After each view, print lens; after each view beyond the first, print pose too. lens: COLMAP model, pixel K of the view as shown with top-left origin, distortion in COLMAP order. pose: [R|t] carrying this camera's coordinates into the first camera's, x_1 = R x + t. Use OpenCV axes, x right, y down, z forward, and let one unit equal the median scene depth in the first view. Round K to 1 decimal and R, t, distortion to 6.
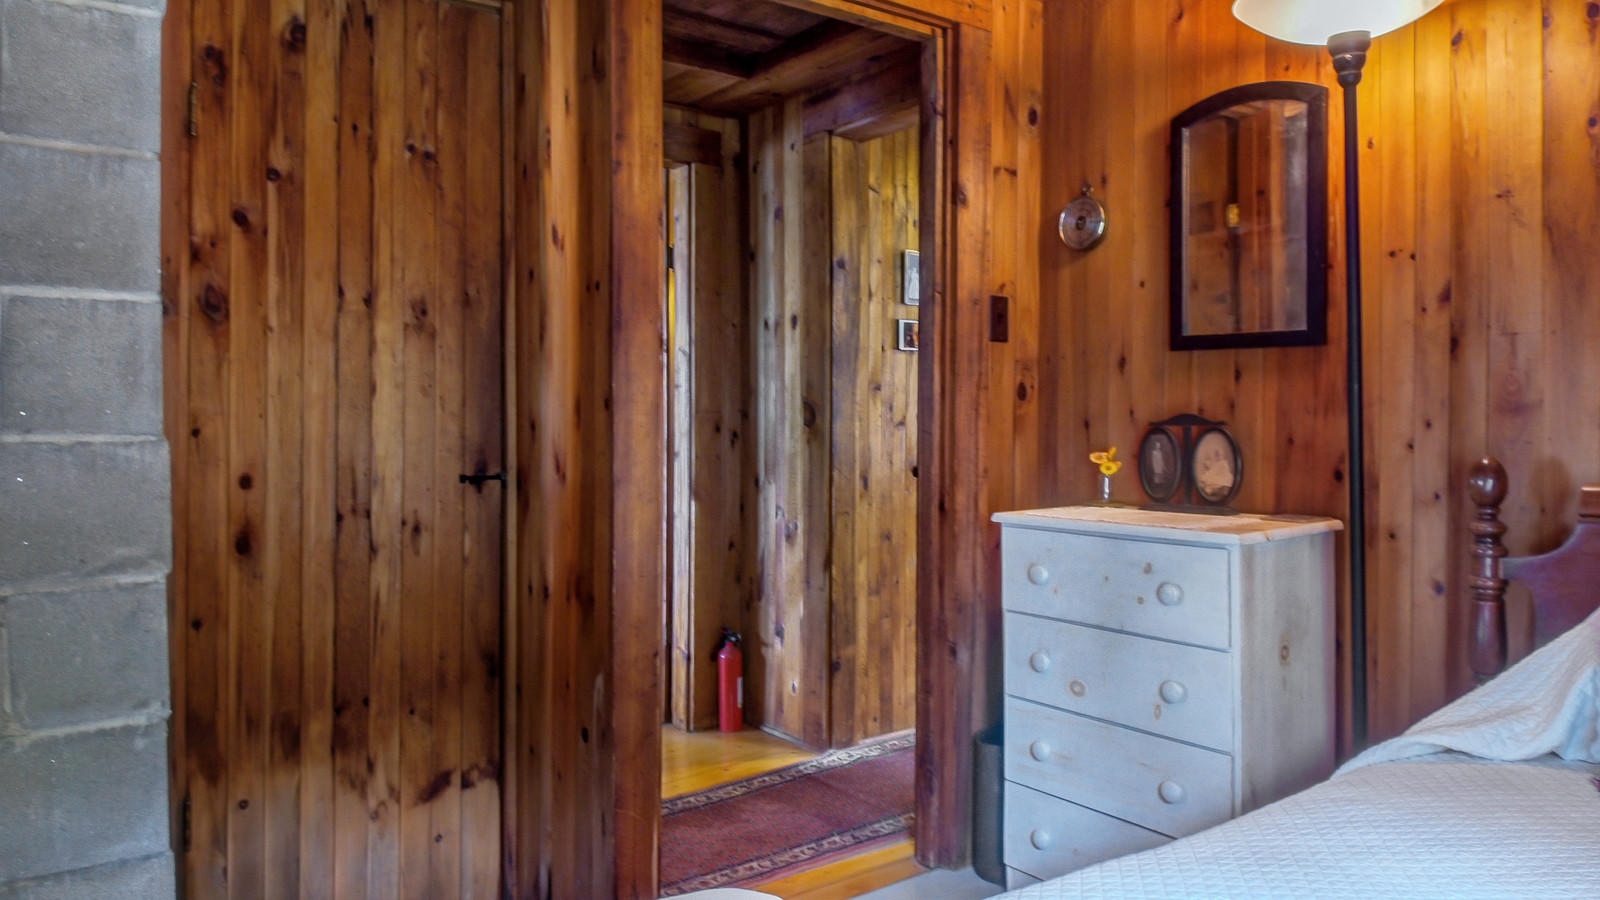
lens RADIAL K [[1085.6, 0, 800.0], [0, 1085.6, 450.0], [0, 0, 1]] dist [-0.022879, -0.000807]
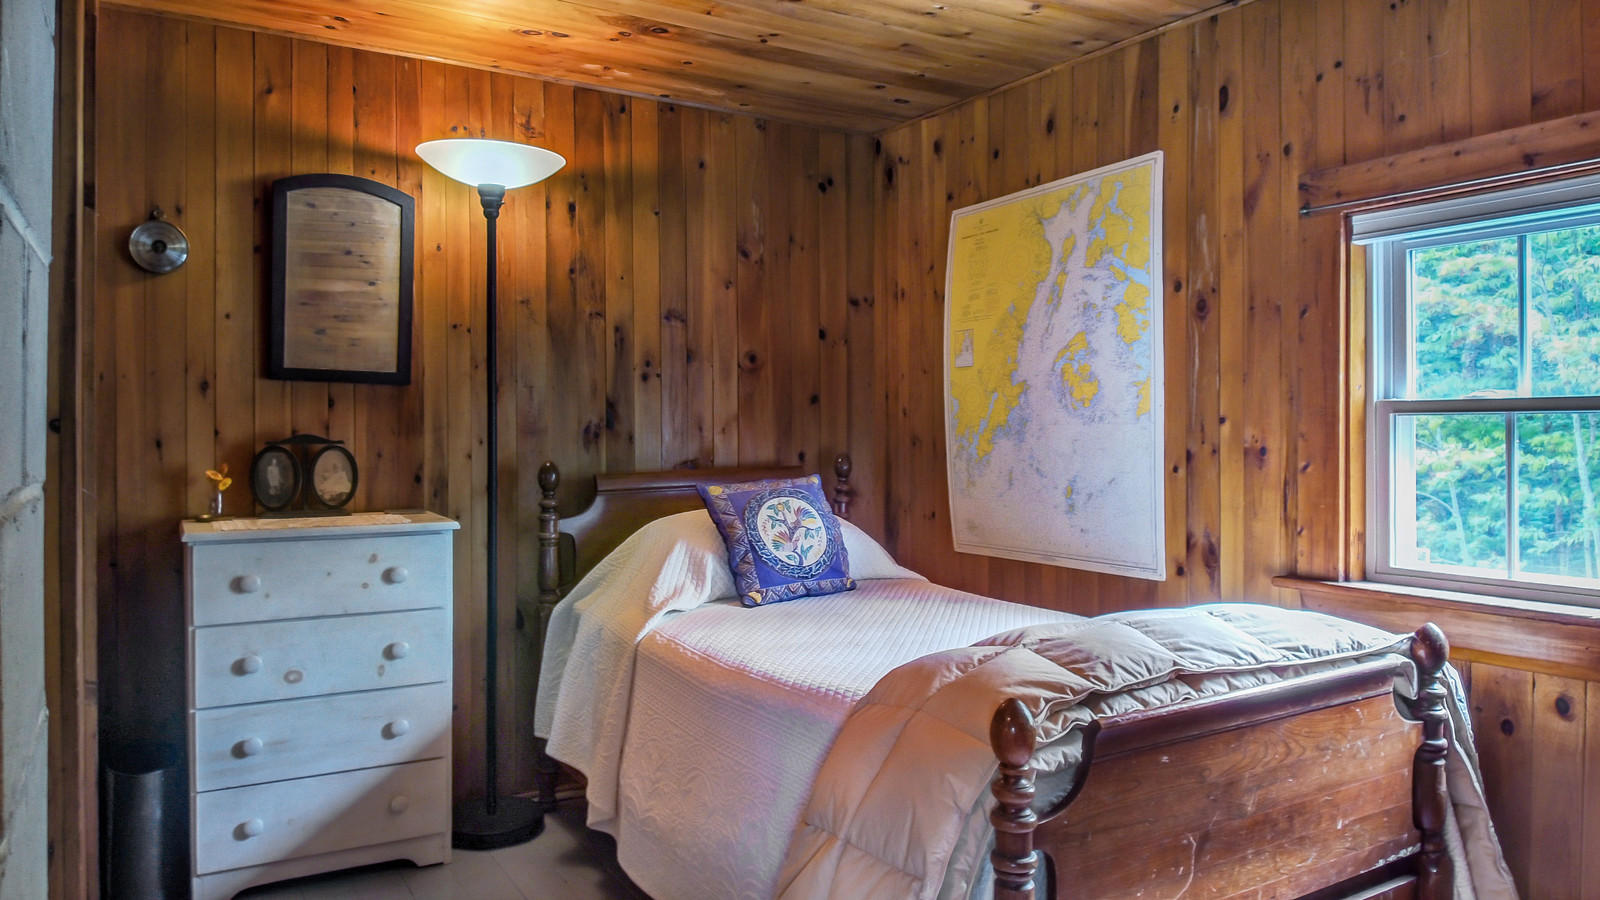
lens RADIAL K [[1085.6, 0, 800.0], [0, 1085.6, 450.0], [0, 0, 1]] dist [-0.022879, -0.000807]
pose [[0.117988, -0.017927, 0.992853, -0.781544], [0.022693, 0.999625, 0.015352, -0.022549], [-0.992756, 0.020719, 0.118350, 0.323770]]
